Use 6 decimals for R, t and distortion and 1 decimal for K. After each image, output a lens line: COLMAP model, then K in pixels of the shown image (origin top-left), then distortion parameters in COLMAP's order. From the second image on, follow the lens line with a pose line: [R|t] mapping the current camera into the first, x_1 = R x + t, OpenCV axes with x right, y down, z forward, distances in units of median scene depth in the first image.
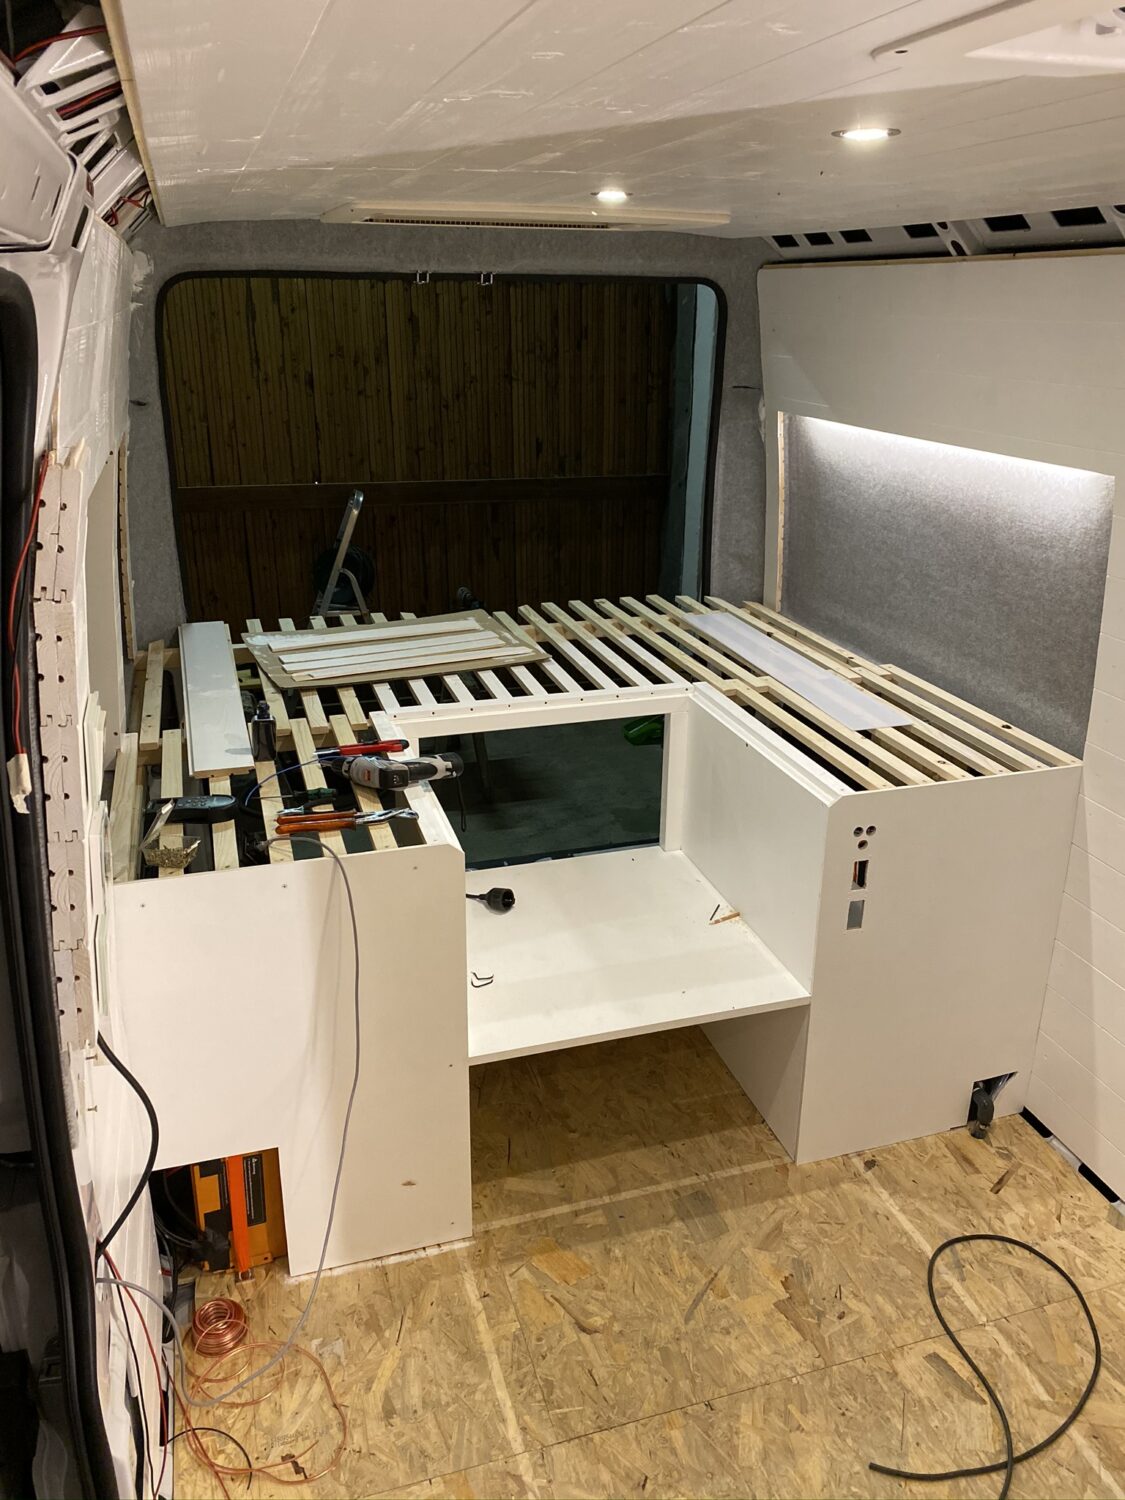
lens RADIAL K [[1147.9, 0, 564.7], [0, 1147.9, 741.8], [0, 0, 1]] dist [0.007167, 0.001959]
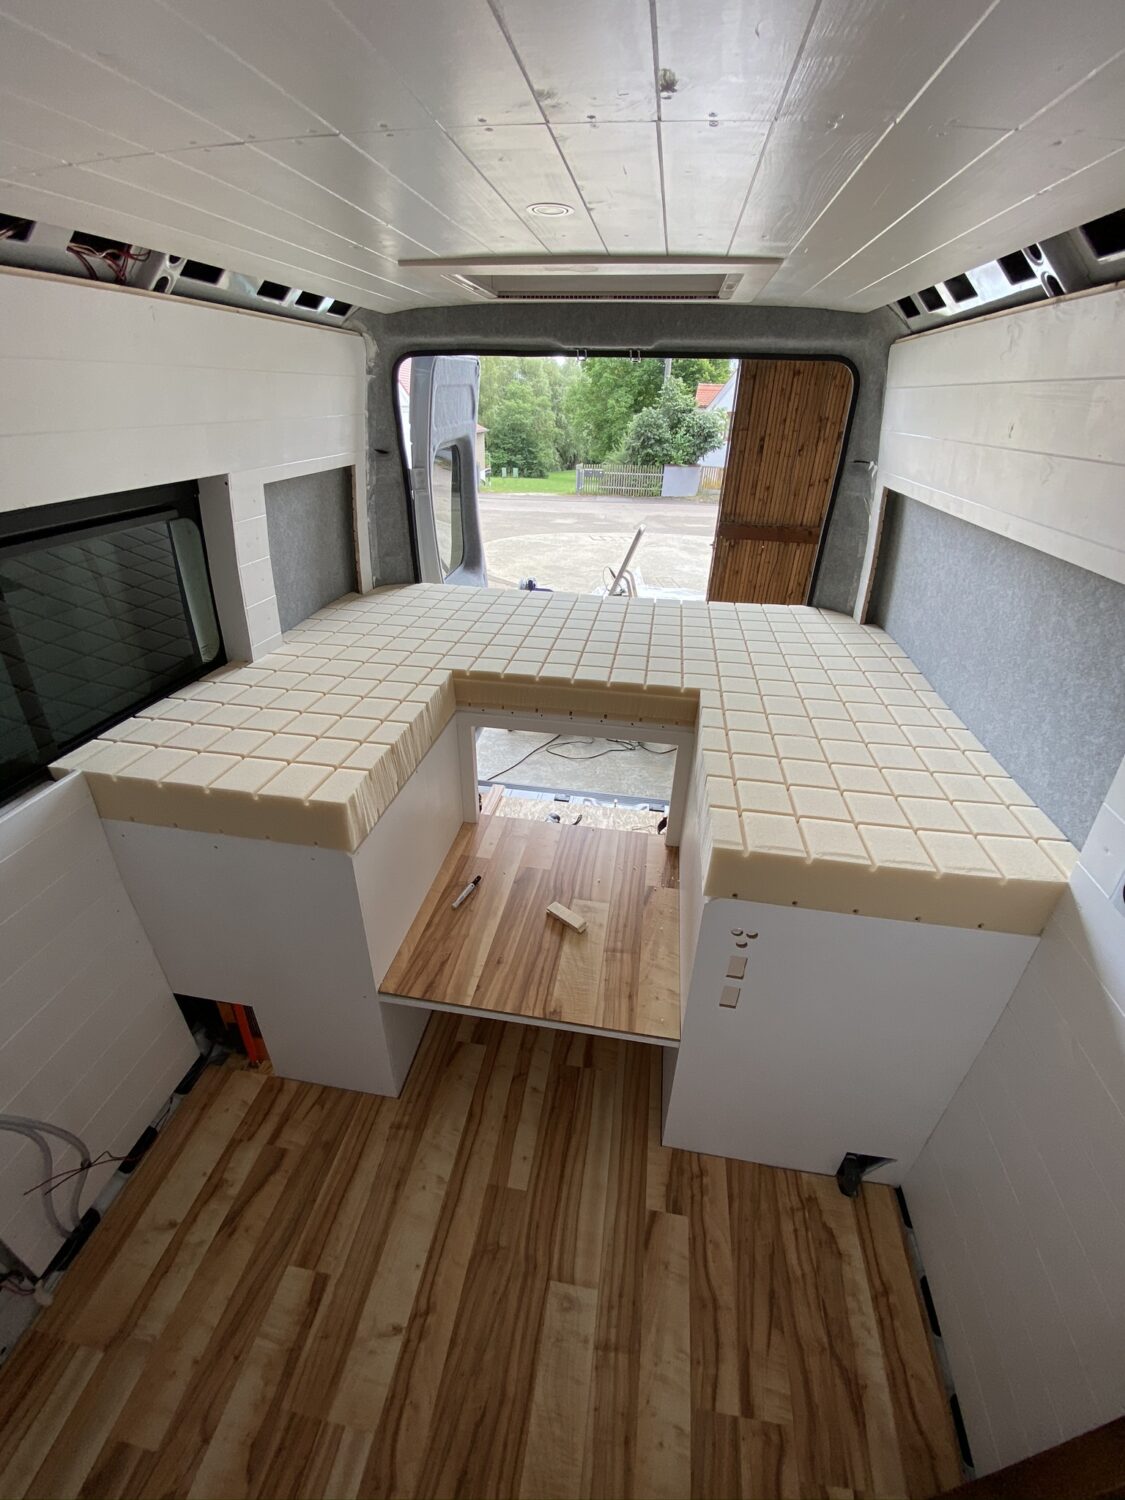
lens RADIAL K [[613.7, 0, 562.1], [0, 613.7, 755.9], [0, 0, 1]] dist [-0.002323, -0.001204]
pose [[0.891039, 0.239275, -0.385742, 0.263376], [-0.174545, 0.965059, 0.195438, -0.137408], [0.419027, -0.106814, 0.901669, 0.427899]]
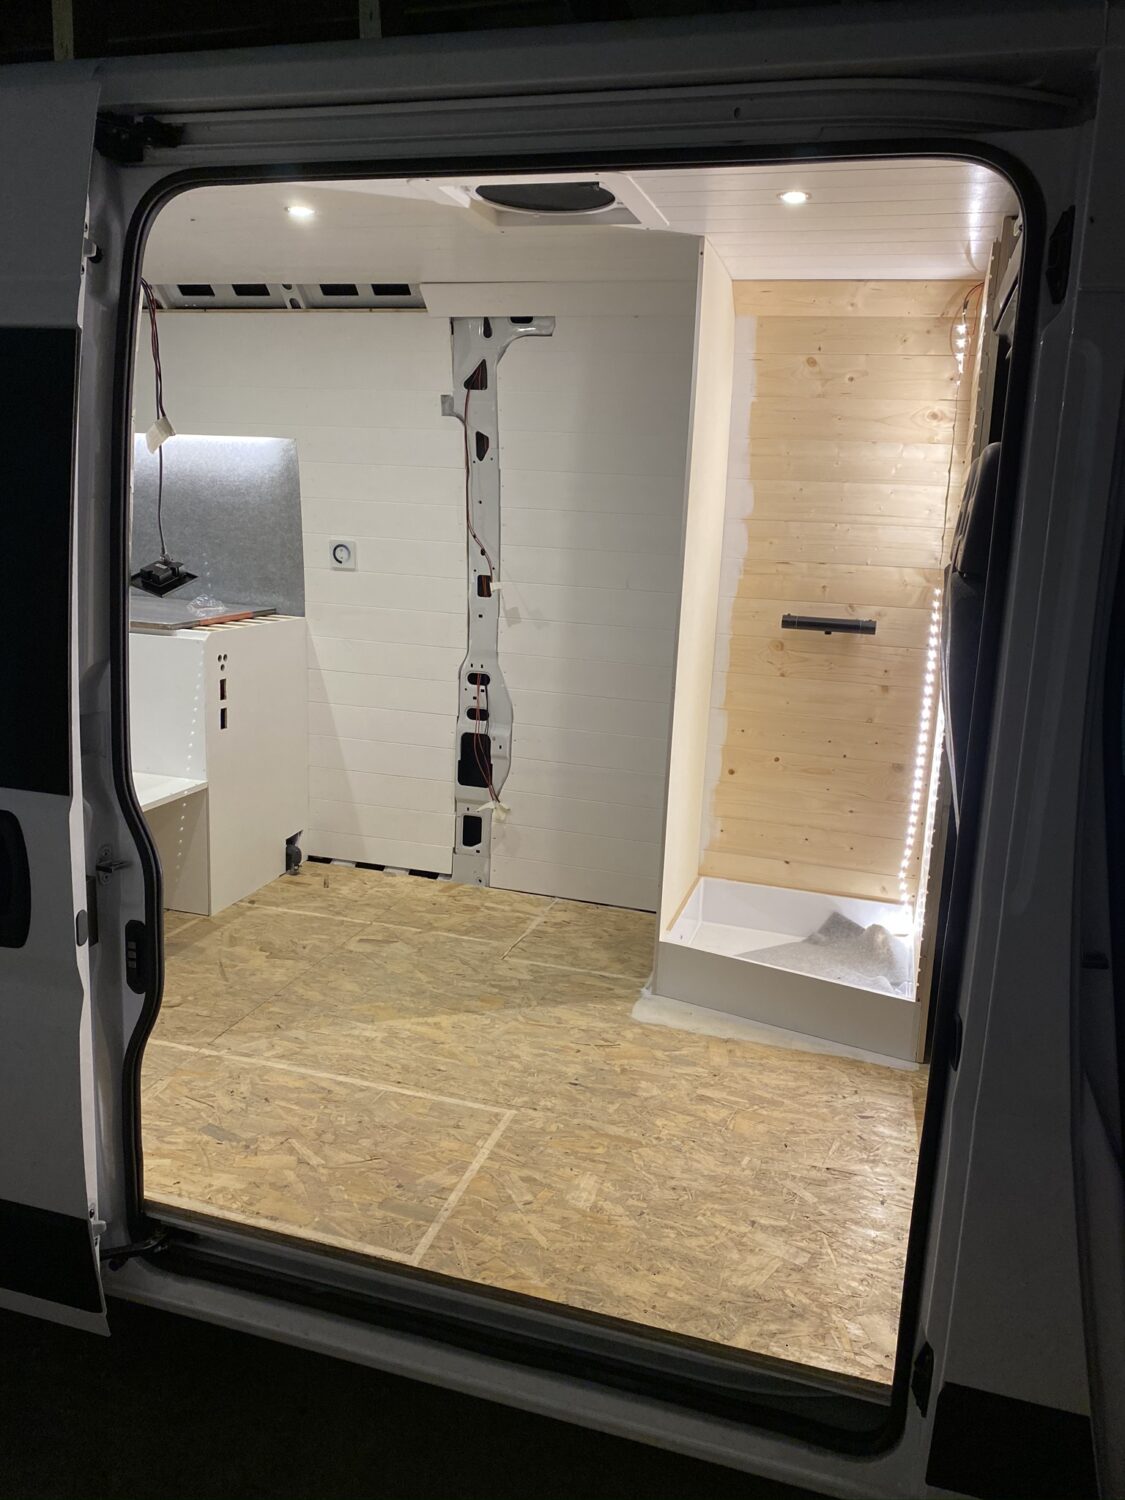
lens RADIAL K [[1147.9, 0, 559.7], [0, 1147.9, 747.0], [0, 0, 1]] dist [0.007167, 0.001959]
pose [[0.569201, -0.158142, 0.806847, -0.681139], [0.254857, 0.966930, 0.009727, 0.269003], [-0.781702, 0.200094, 0.590681, -0.219544]]
